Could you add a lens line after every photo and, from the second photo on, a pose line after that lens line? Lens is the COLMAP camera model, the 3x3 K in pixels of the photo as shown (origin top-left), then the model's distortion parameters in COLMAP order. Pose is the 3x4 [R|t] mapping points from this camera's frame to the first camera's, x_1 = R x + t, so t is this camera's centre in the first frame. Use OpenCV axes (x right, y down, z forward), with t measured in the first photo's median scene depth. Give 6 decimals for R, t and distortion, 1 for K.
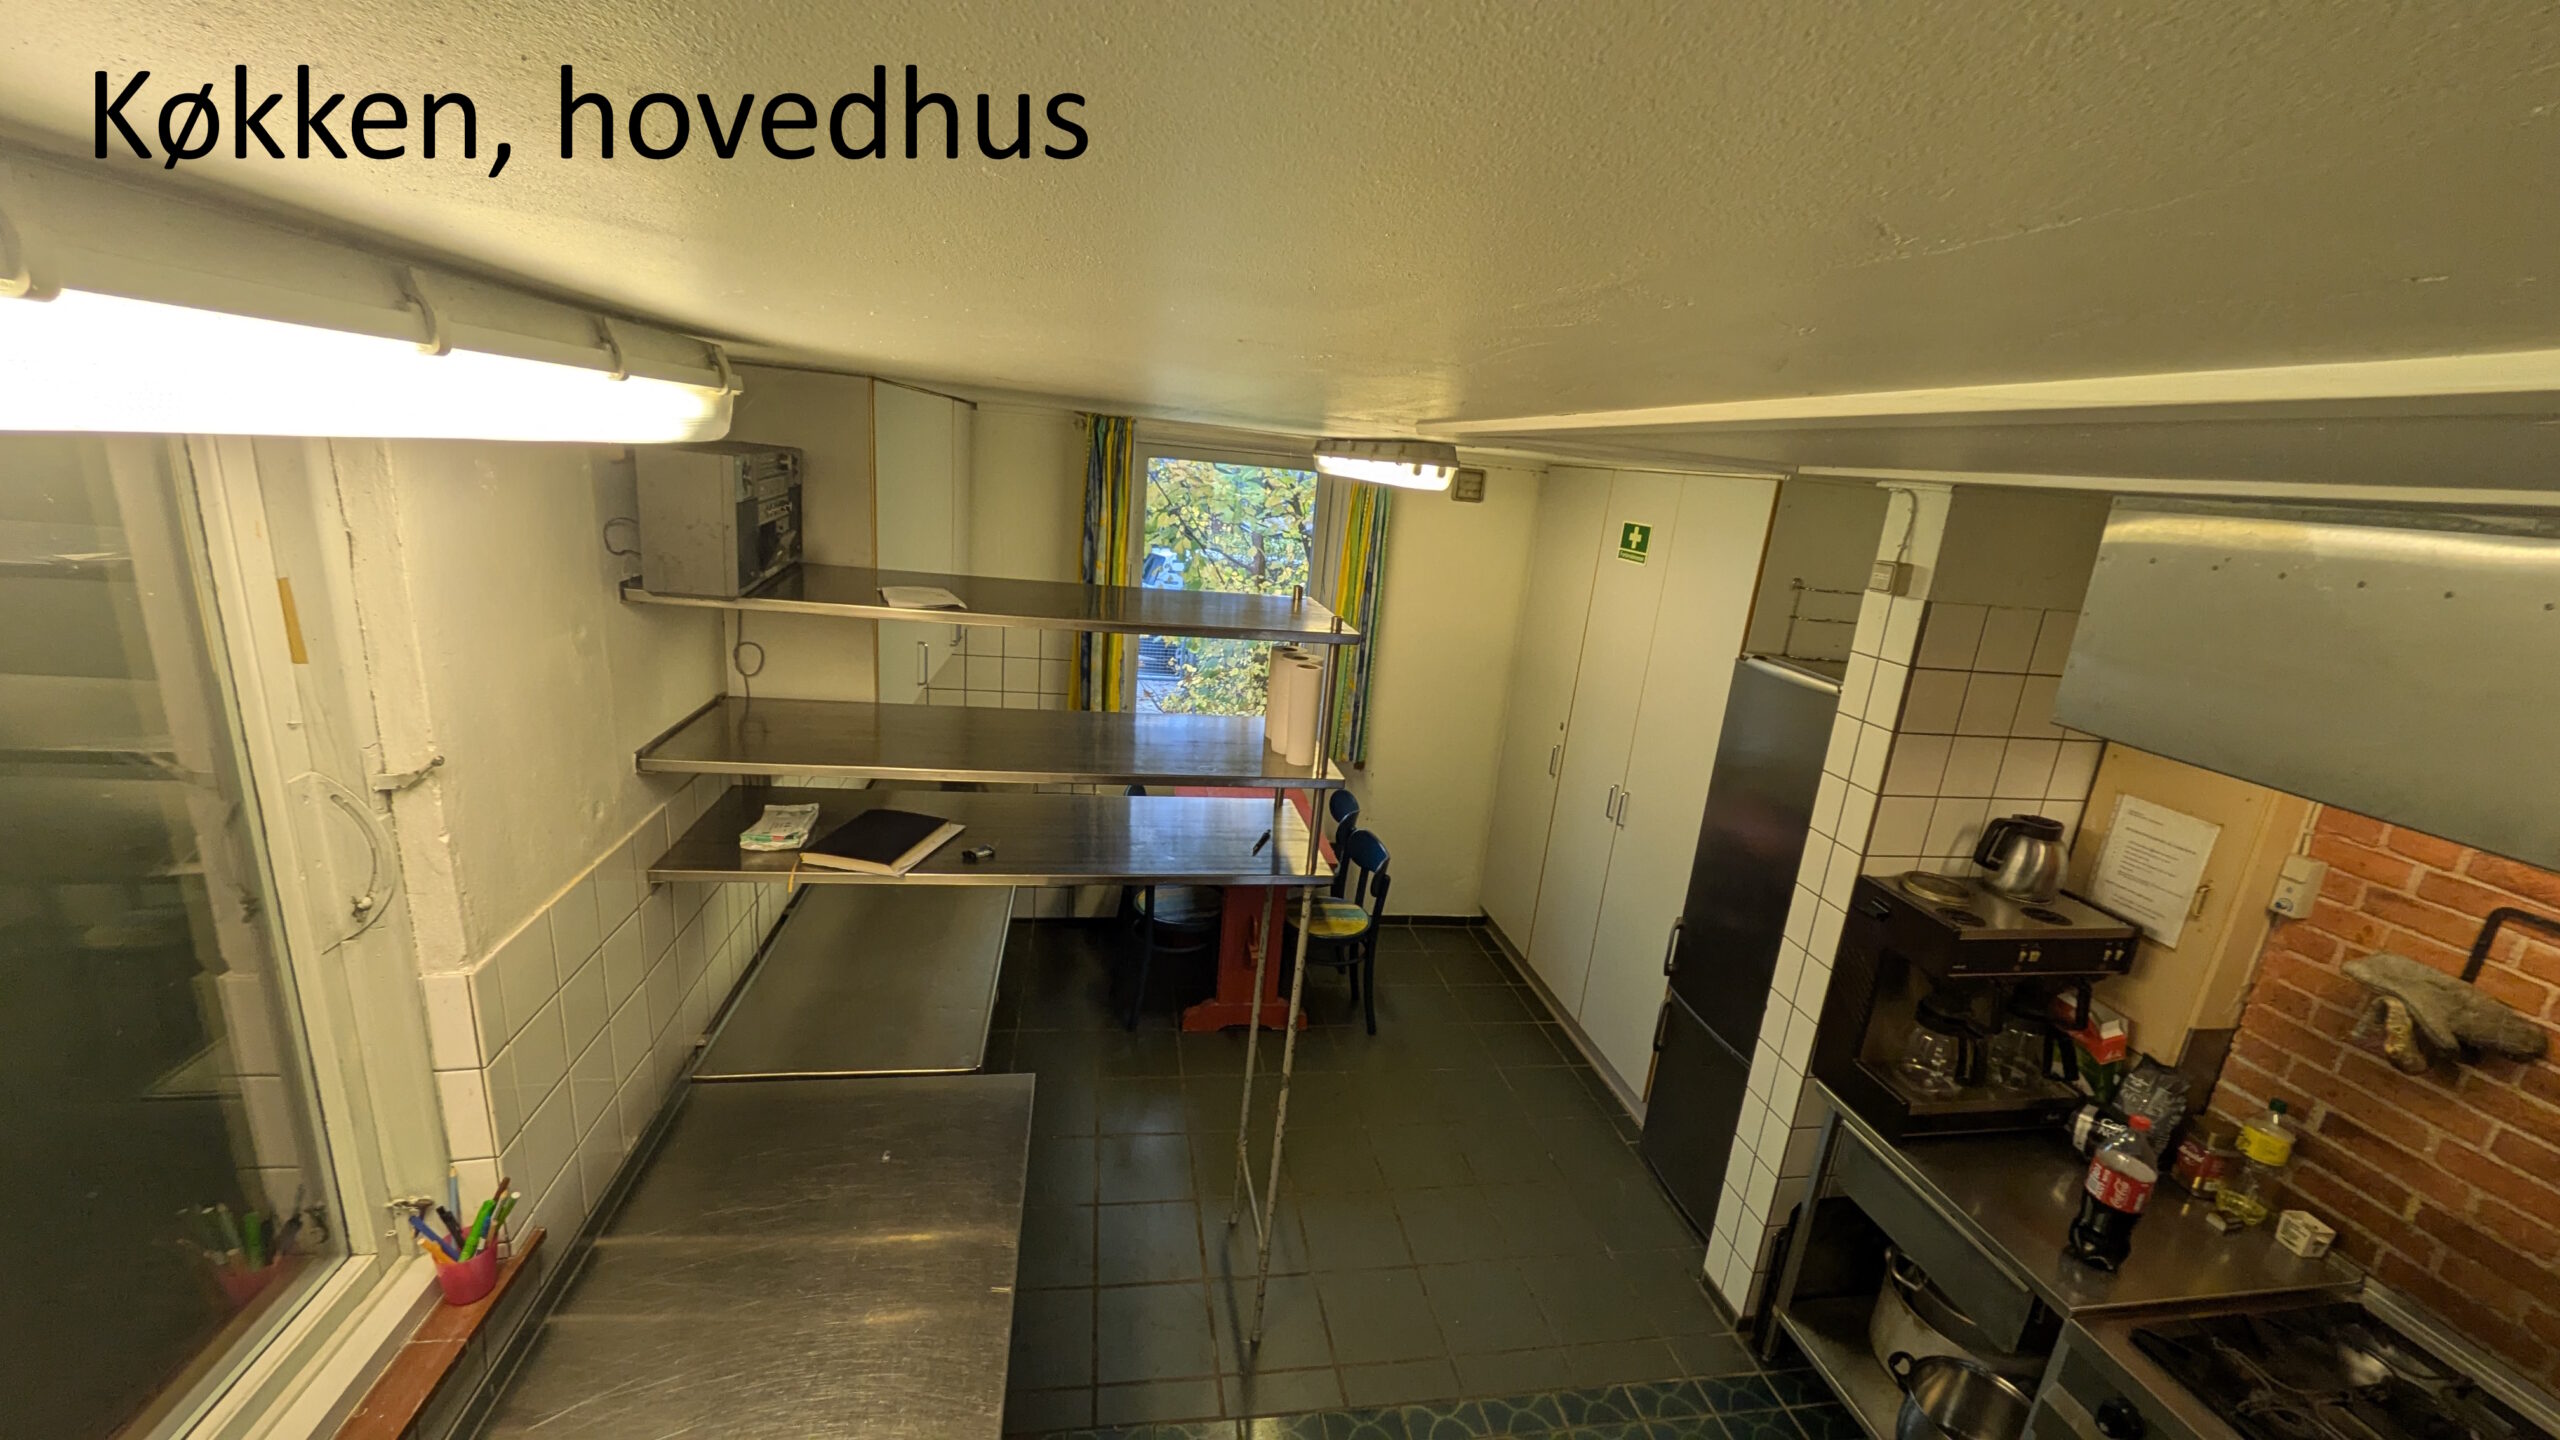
lens RADIAL K [[991.4, 0, 1282.5], [0, 991.4, 727.9], [0, 0, 1]] dist [0.000807, 0.000009]
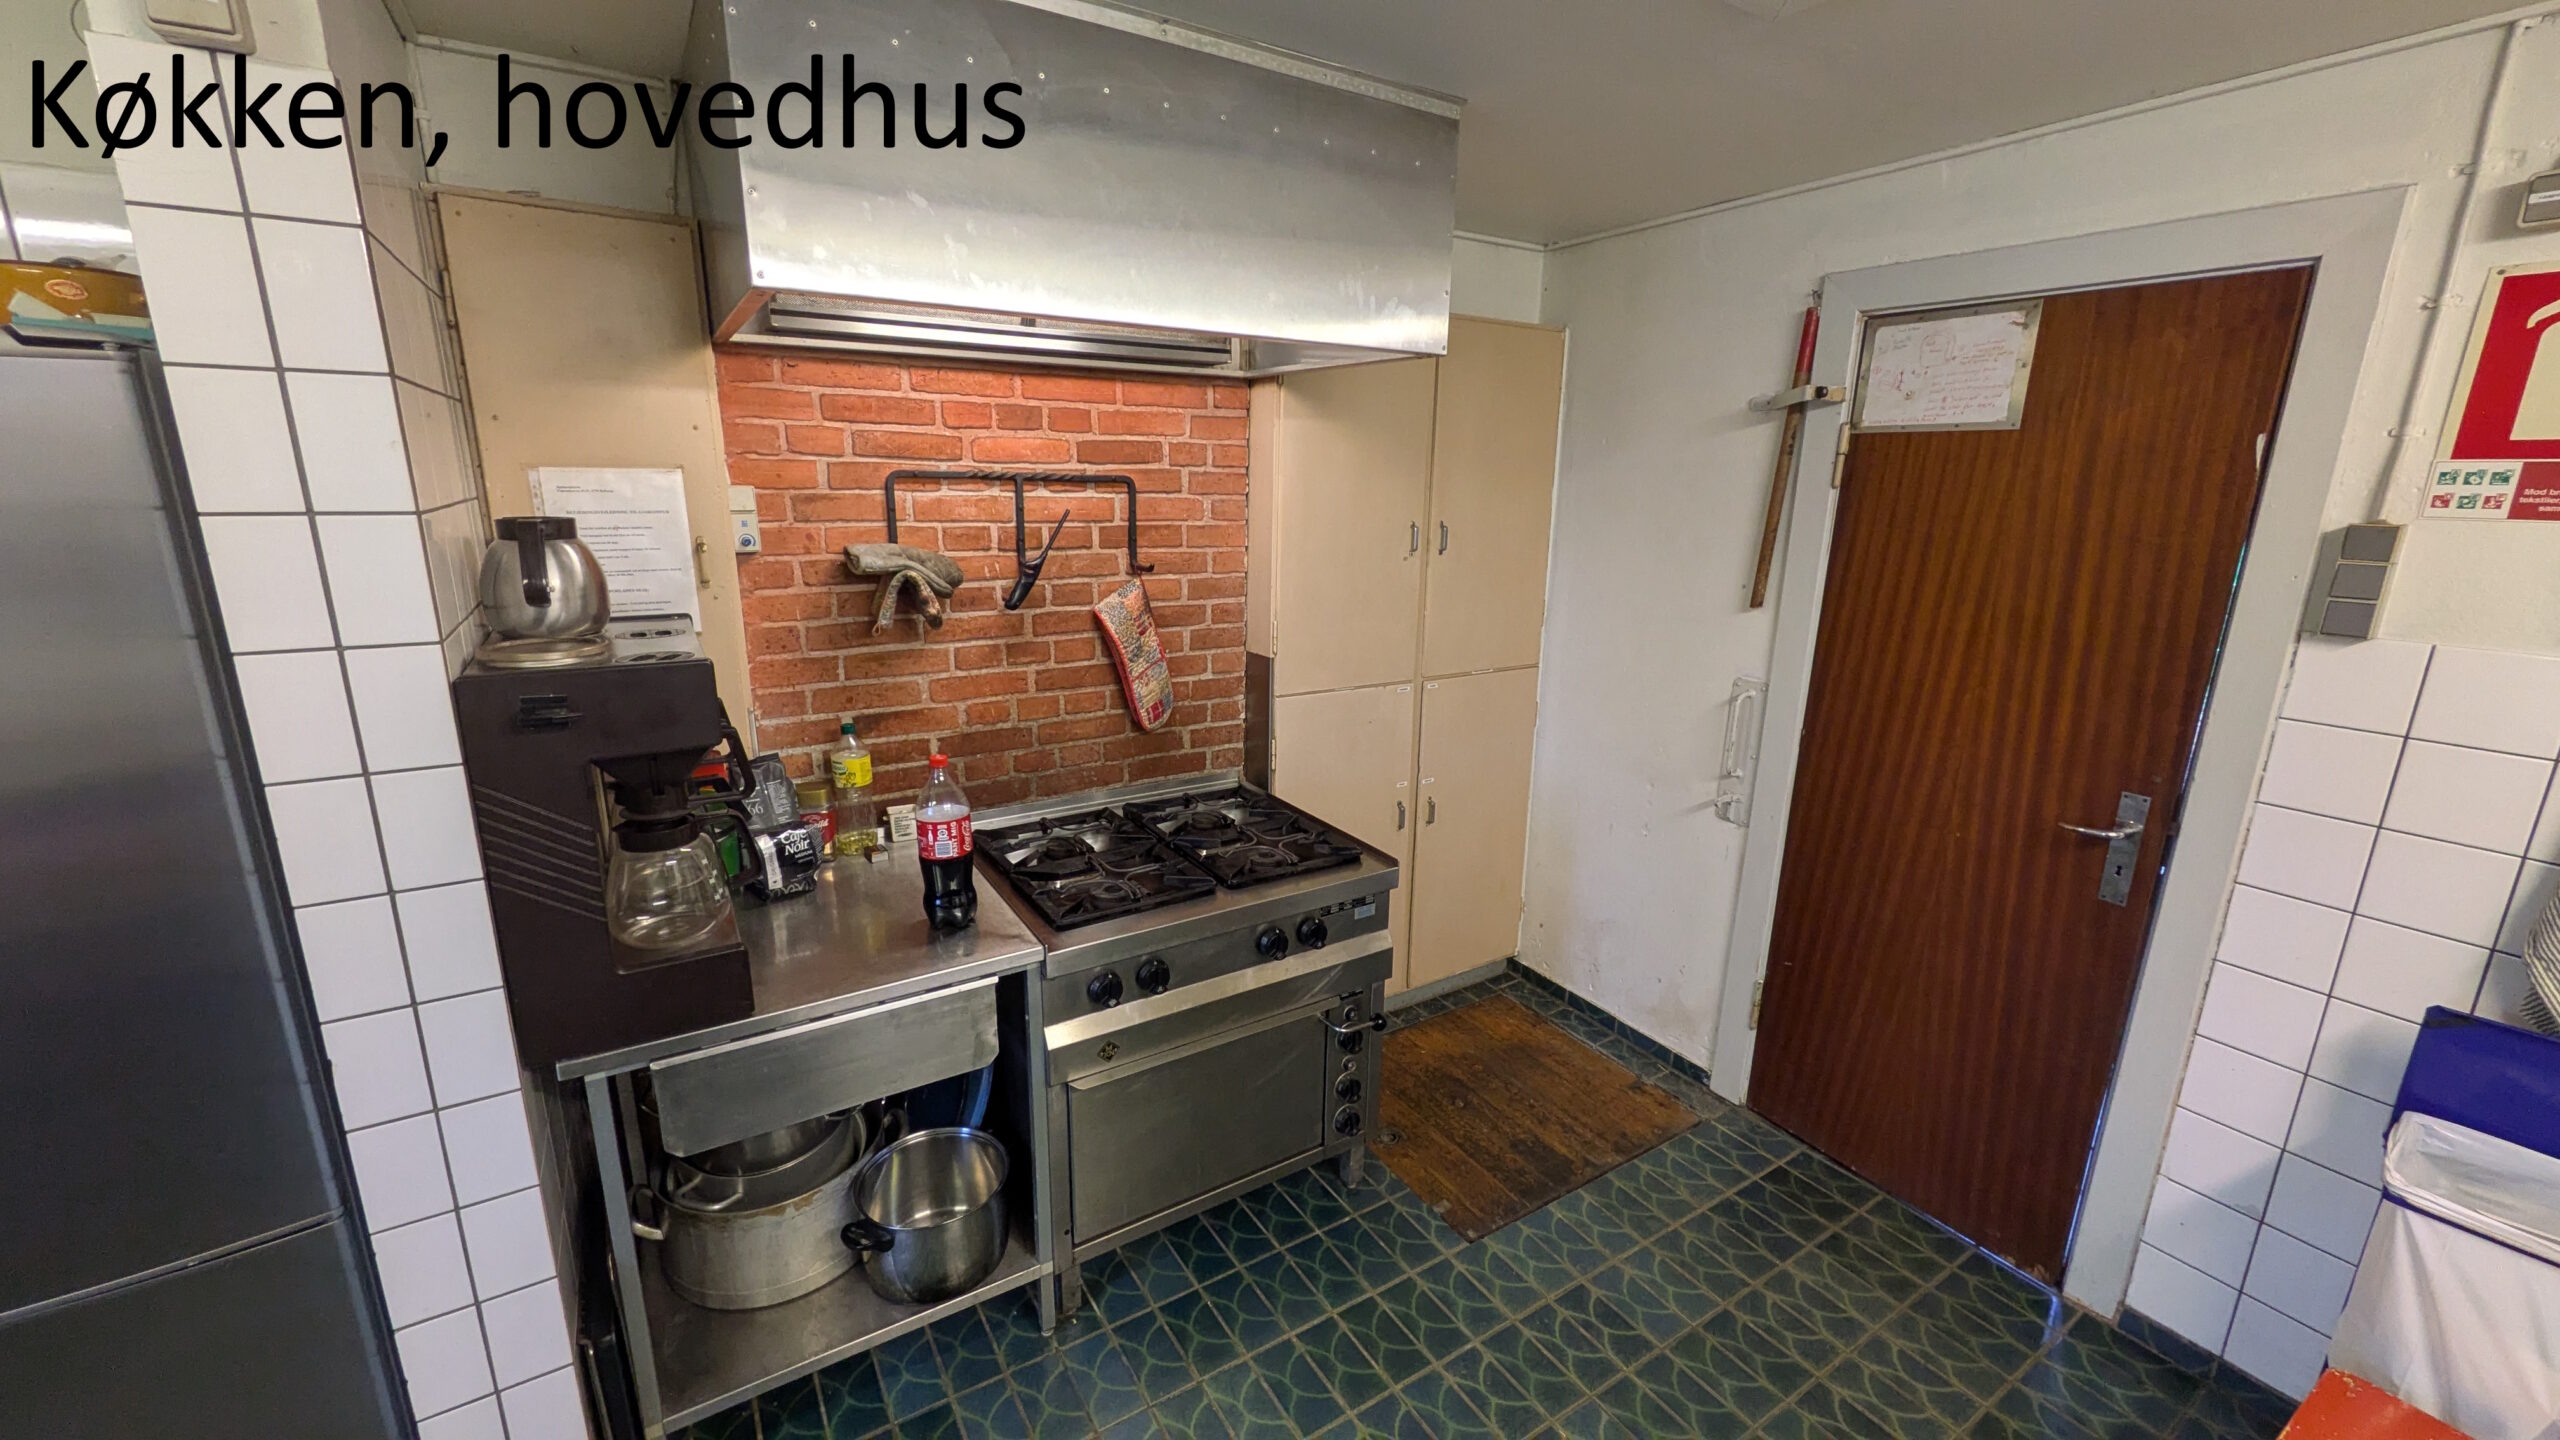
lens RADIAL K [[991.4, 0, 1281.6], [0, 991.4, 723.1], [0, 0, 1]] dist [0.000807, 0.000009]
pose [[-0.385543, -0.316166, 0.866831, -0.036821], [0.194884, 0.890363, 0.411429, 0.047408], [-0.901874, 0.327555, -0.281658, 0.889153]]
